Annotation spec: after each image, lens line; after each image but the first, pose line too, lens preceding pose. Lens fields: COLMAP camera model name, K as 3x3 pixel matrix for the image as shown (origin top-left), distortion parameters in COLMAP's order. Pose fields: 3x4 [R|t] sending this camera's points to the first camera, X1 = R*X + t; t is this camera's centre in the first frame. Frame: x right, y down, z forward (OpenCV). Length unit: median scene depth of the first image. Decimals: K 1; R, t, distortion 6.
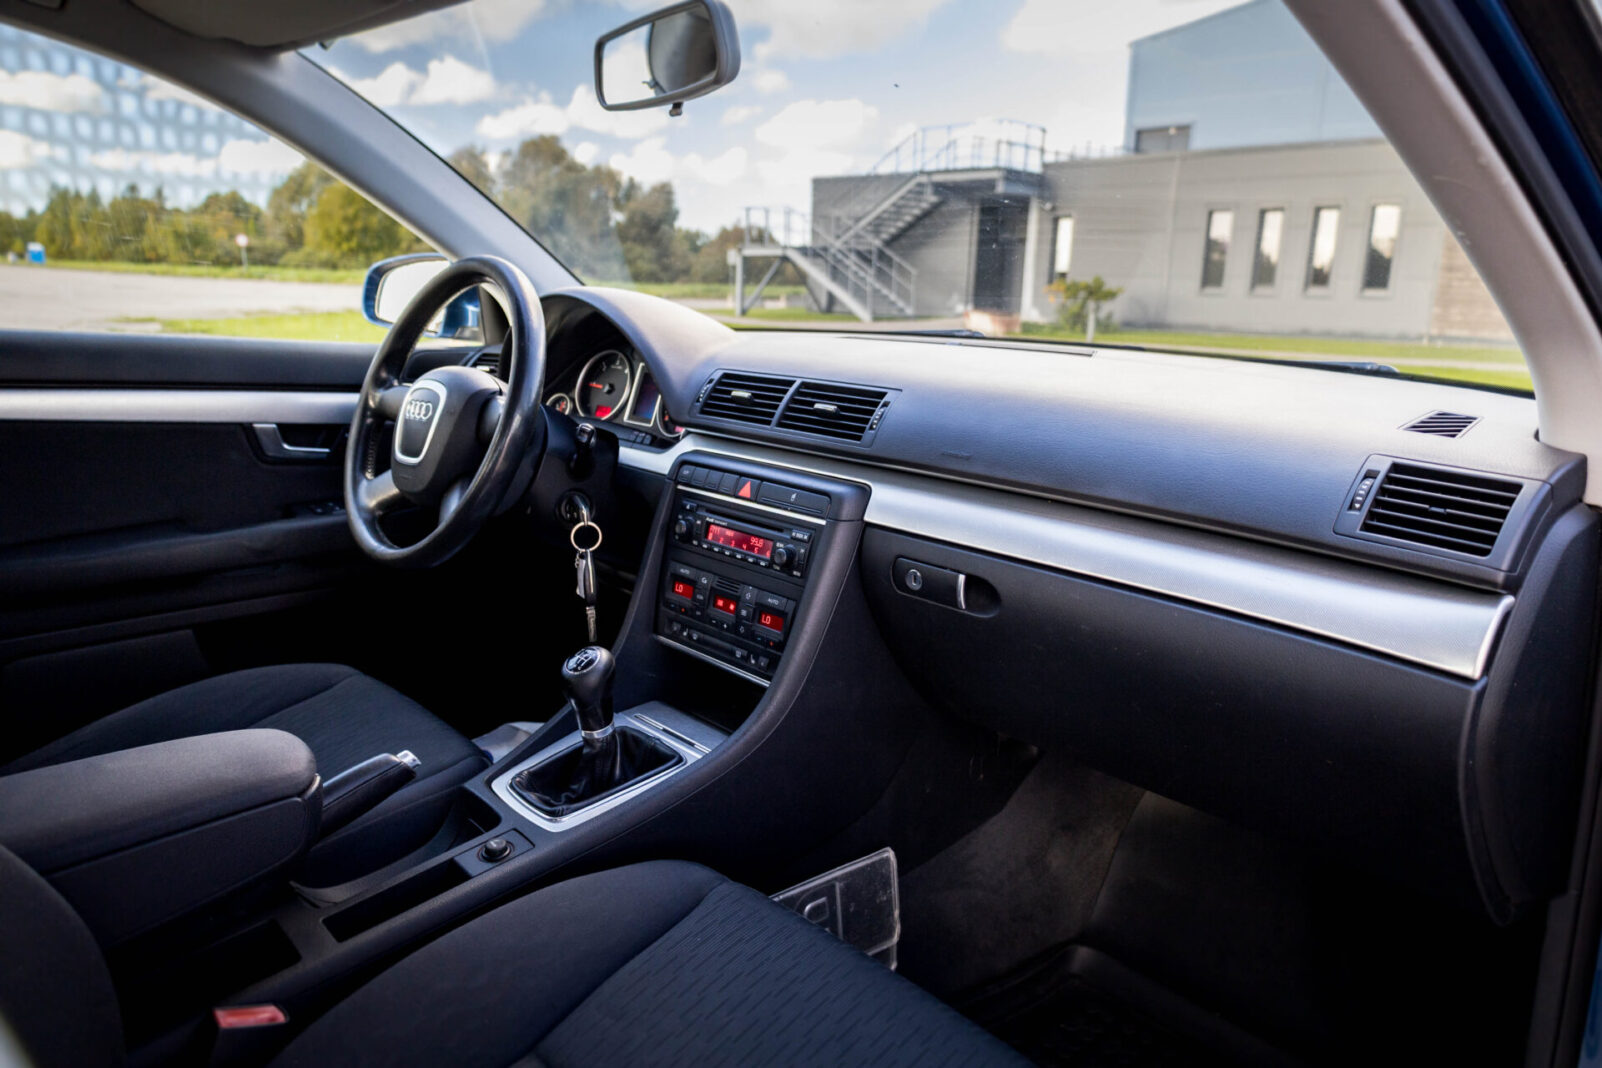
lens RADIAL K [[1037.8, 0, 791.5], [0, 1037.8, 537.8], [0, 0, 1]] dist [0.028368, -0.005842]
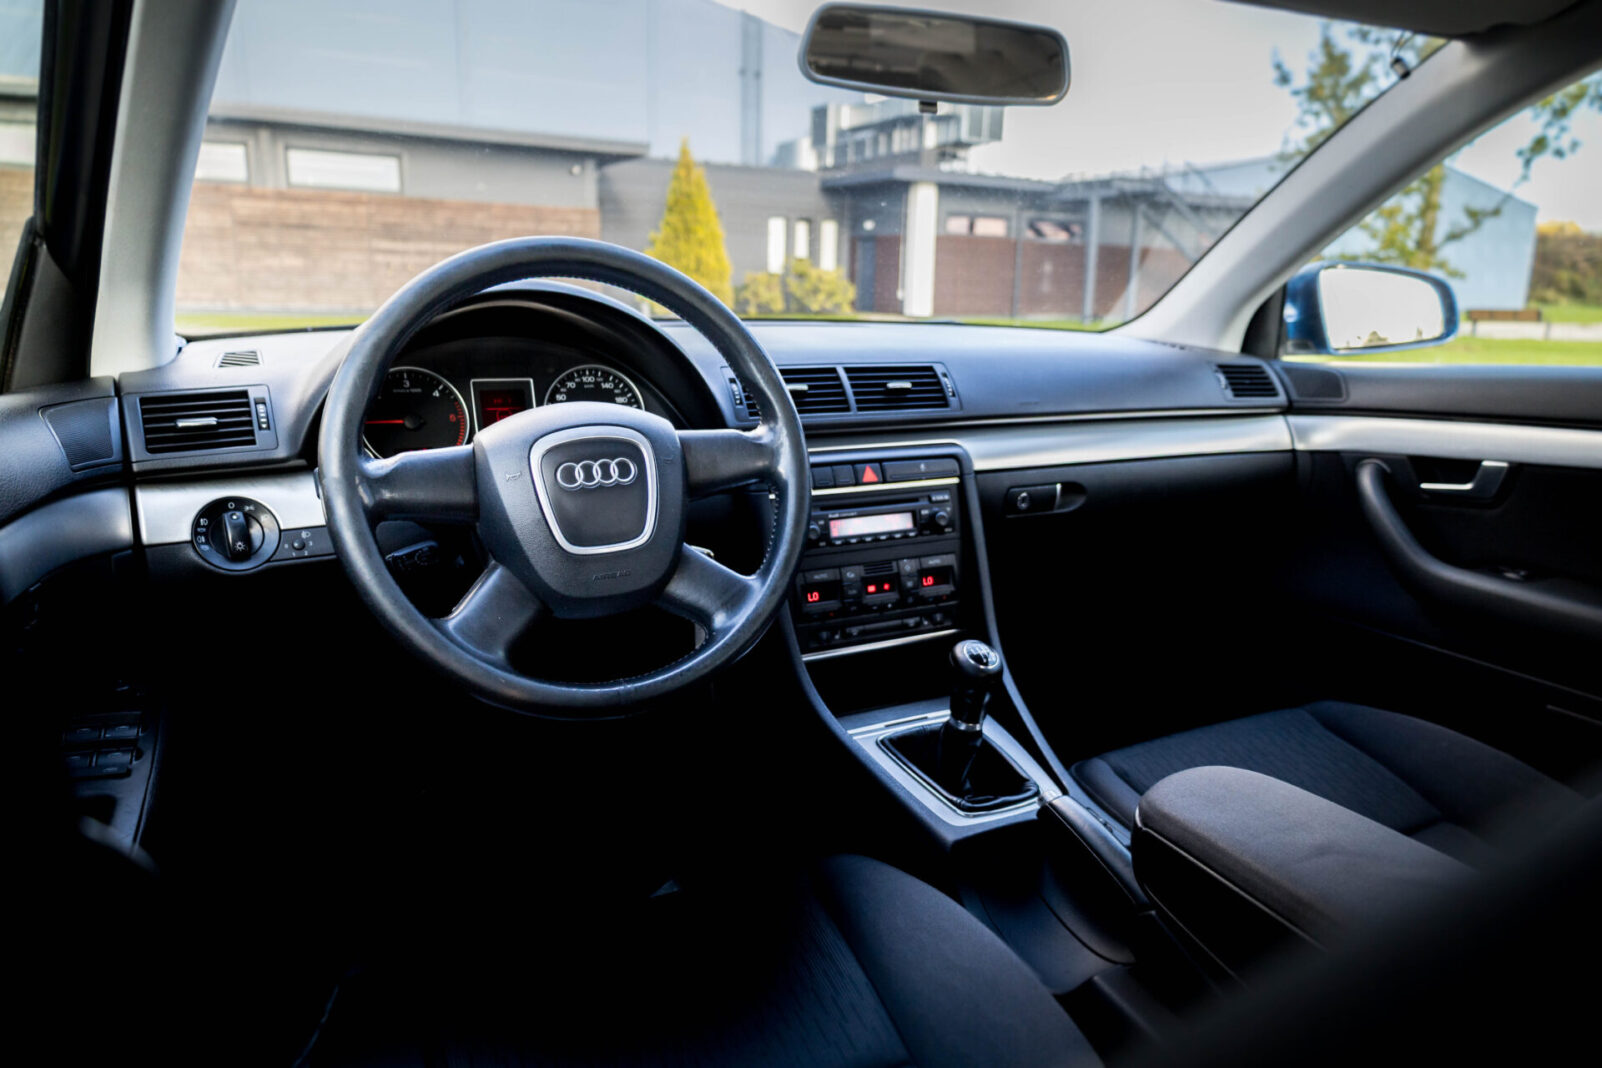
lens RADIAL K [[1037.8, 0, 797.7], [0, 1037.8, 532.8], [0, 0, 1]] dist [0.028368, -0.005842]
pose [[0.257885, -0.244630, 0.934693, -0.937822], [0.212843, 0.958034, 0.192015, -0.183772], [-0.942440, 0.149425, 0.299130, 0.687421]]
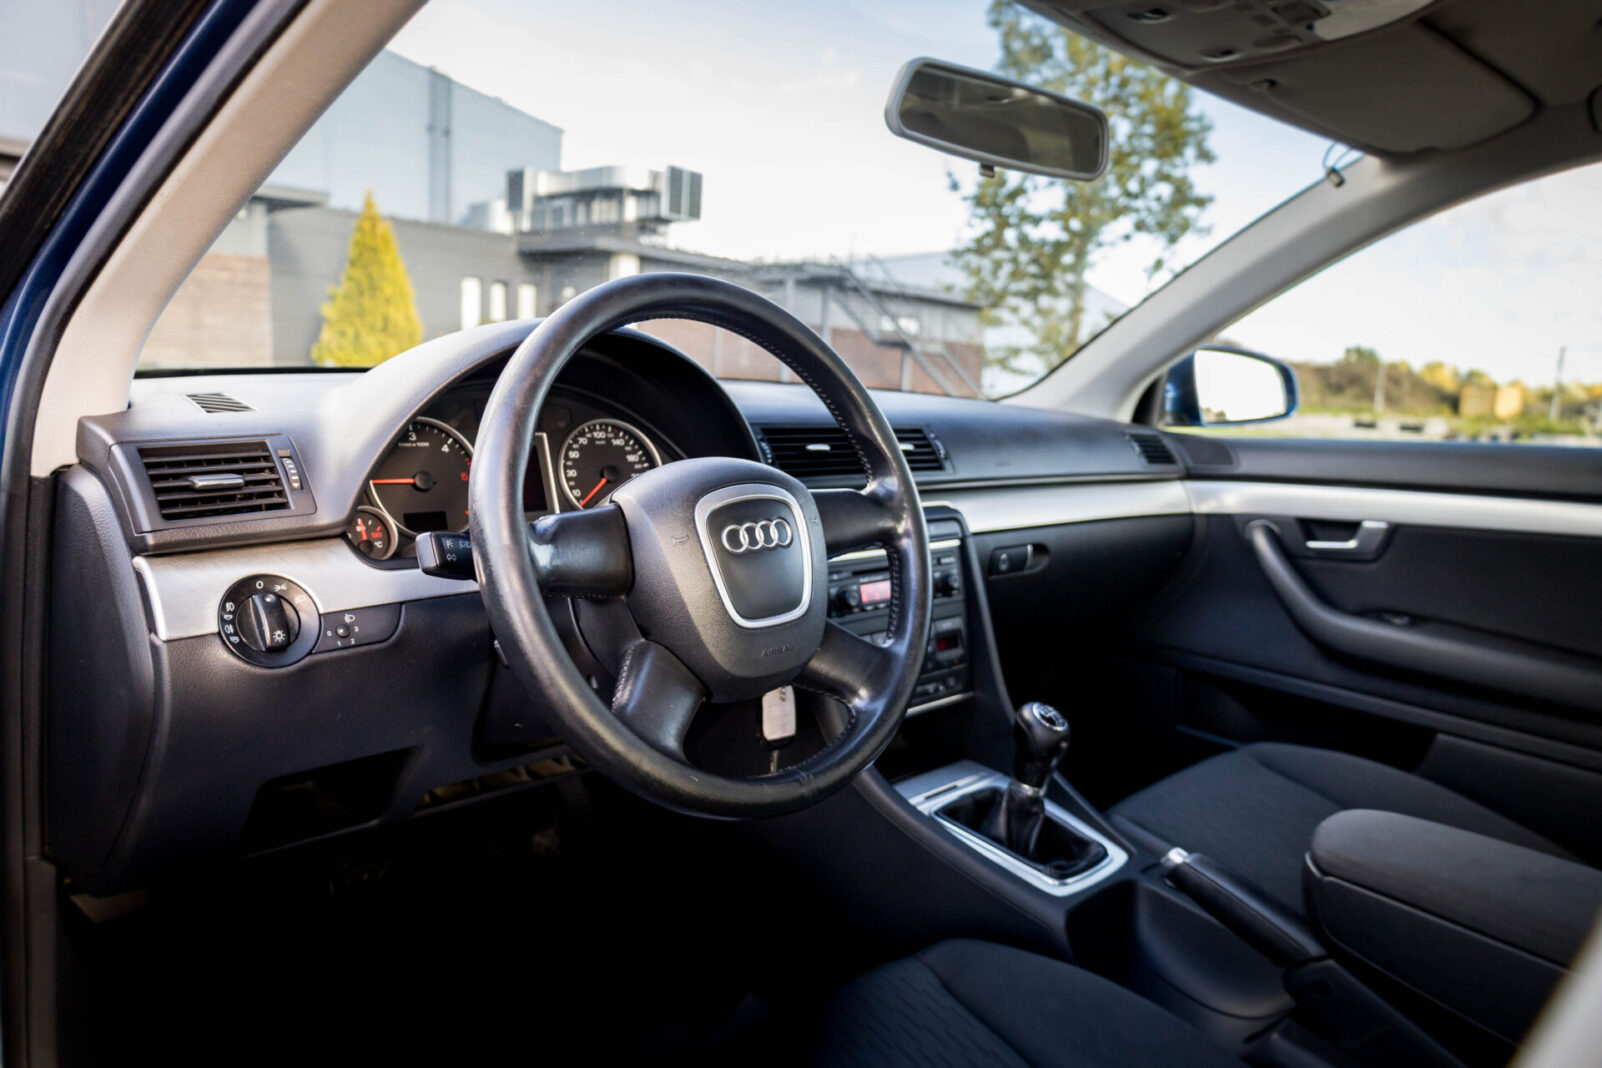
lens RADIAL K [[1037.8, 0, 801.9], [0, 1037.8, 540.5], [0, 0, 1]] dist [0.028368, -0.005842]
pose [[-0.025459, -0.191833, 0.981097, -0.923172], [0.177414, 0.964969, 0.193284, -0.227356], [-0.983807, 0.178981, 0.009467, 0.966073]]
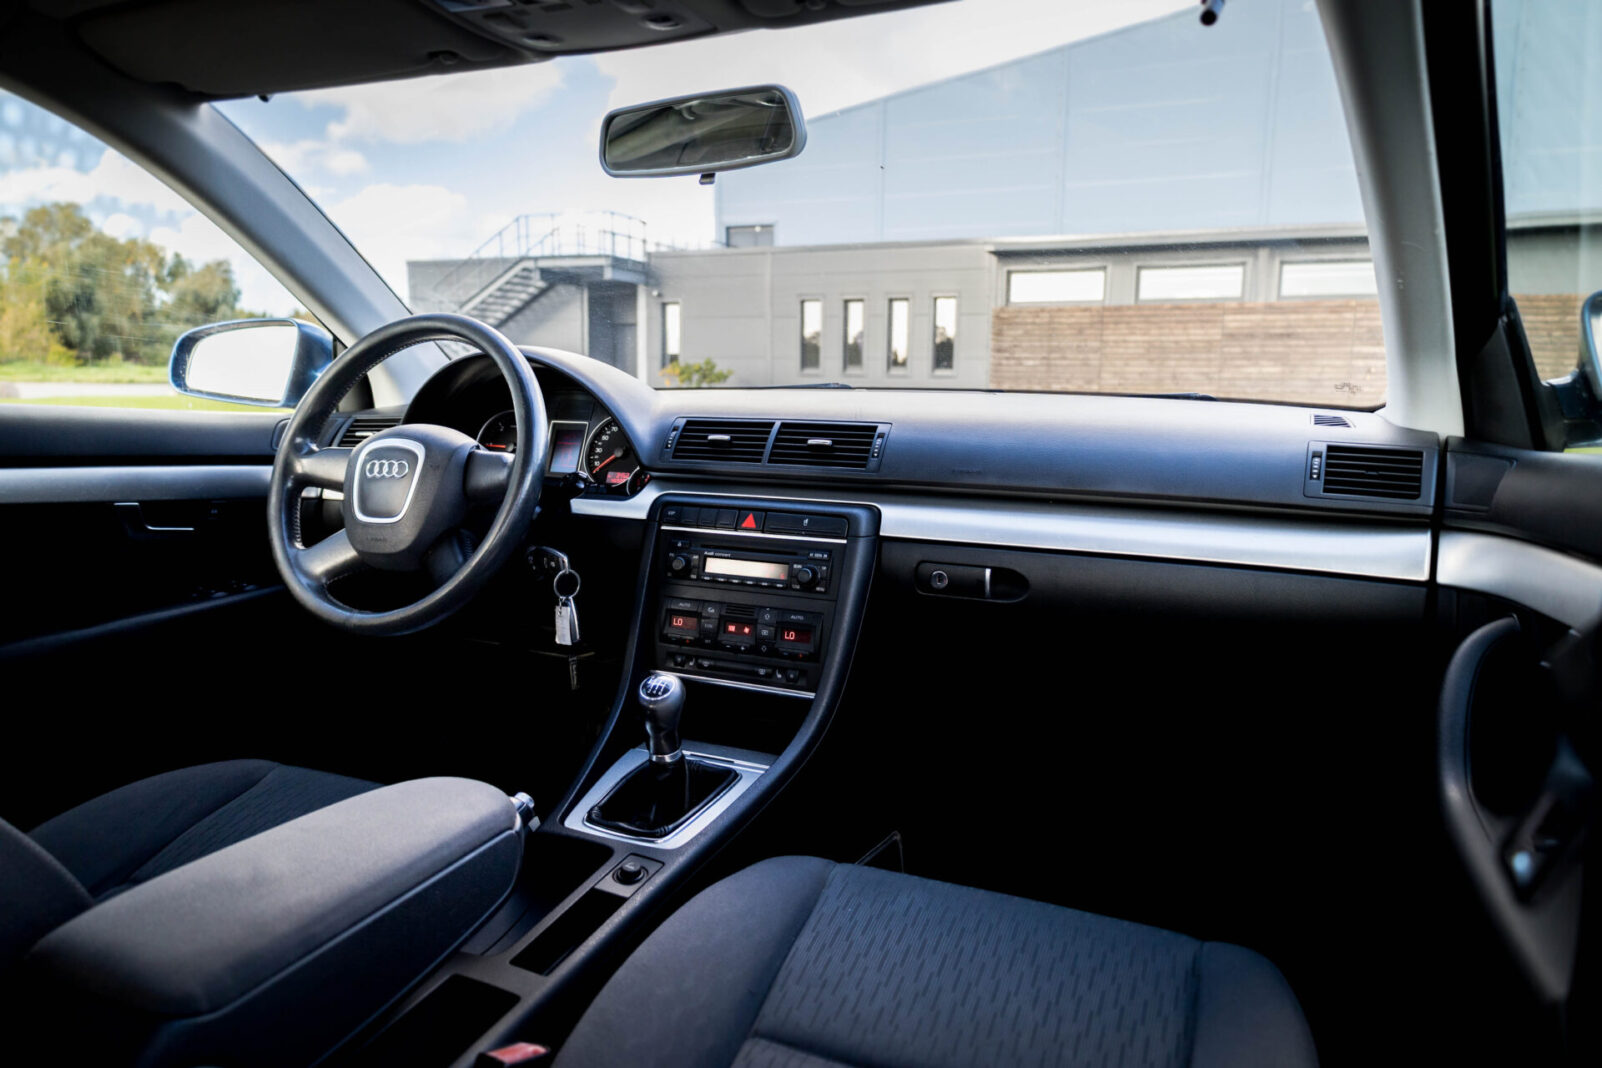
lens RADIAL K [[1037.8, 0, 804.9], [0, 1037.8, 538.8], [0, 0, 1]] dist [0.028368, -0.005842]
pose [[0.928657, -0.072778, 0.363729, -0.348193], [0.100295, 0.993305, -0.057319, 0.036328], [-0.357122, 0.089710, 0.929740, -0.031480]]
